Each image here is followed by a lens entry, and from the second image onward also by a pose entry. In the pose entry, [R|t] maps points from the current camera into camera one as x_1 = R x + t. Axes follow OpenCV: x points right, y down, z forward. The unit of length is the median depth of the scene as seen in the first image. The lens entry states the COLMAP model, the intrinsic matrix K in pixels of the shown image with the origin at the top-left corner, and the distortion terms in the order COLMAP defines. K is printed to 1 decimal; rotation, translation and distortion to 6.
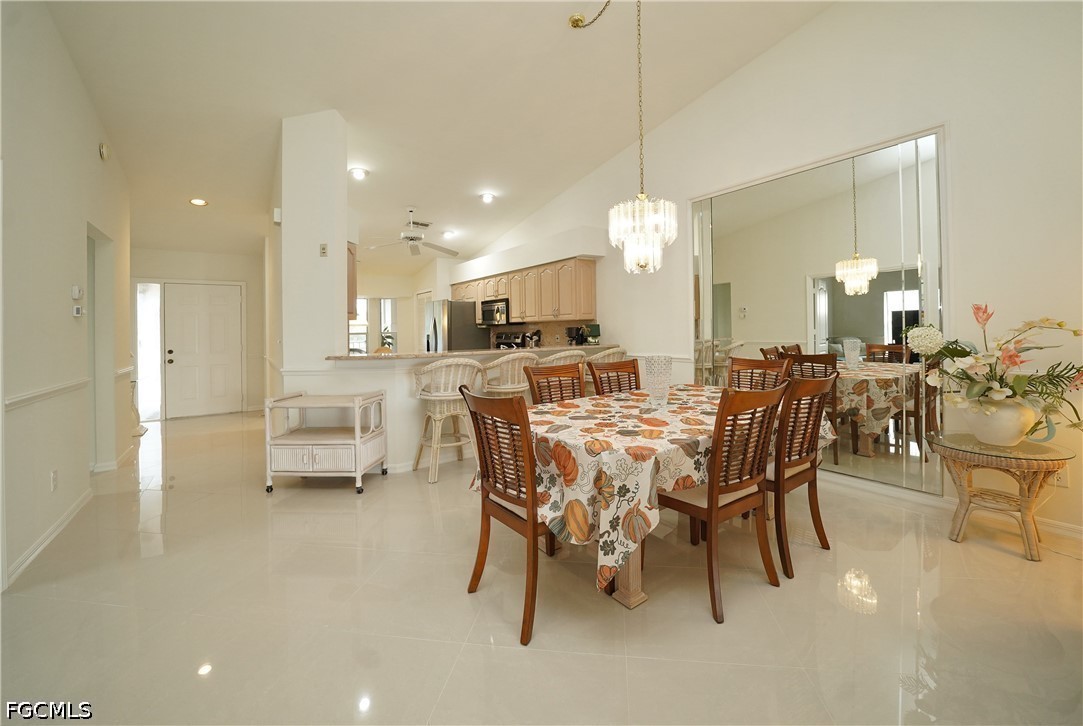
lens RADIAL K [[388.0, 0, 529.9], [0, 388.0, 342.8], [0, 0, 1]] dist [-0.020835, 0.000196]
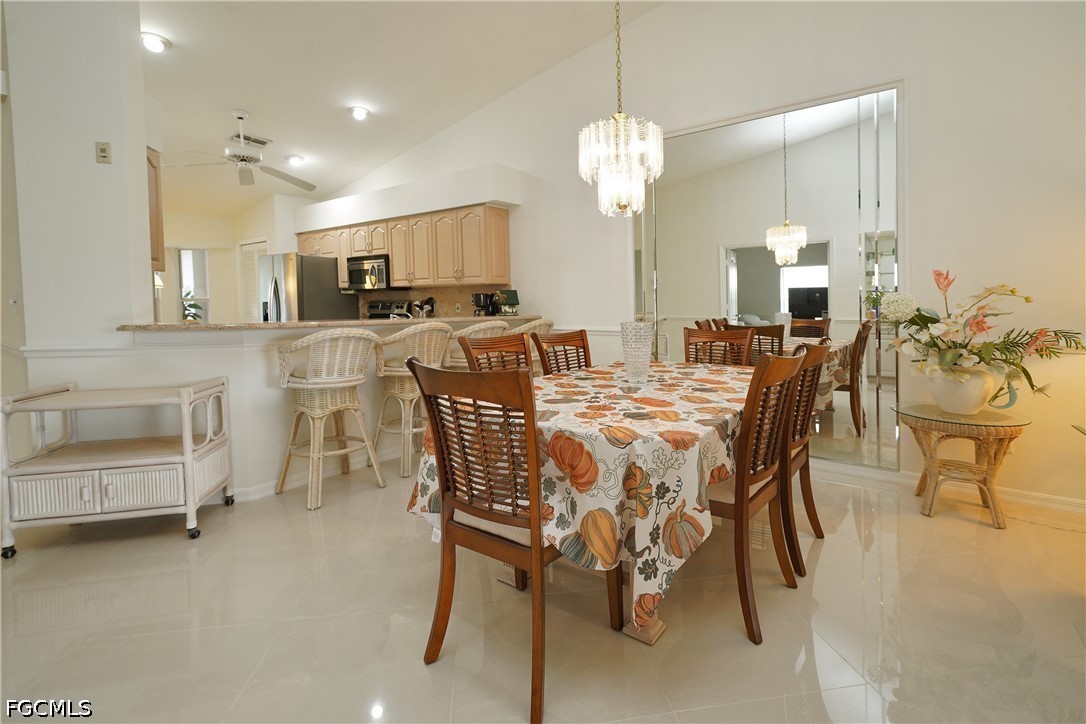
lens RADIAL K [[475.0, 0, 529.3], [0, 475.0, 335.4], [0, 0, 1]] dist [0.003420, 0.000262]
pose [[0.959355, -0.002471, 0.282192, -0.128652], [-0.006529, 0.999500, 0.030950, 0.027126], [-0.282128, -0.031534, 0.958859, 0.097067]]
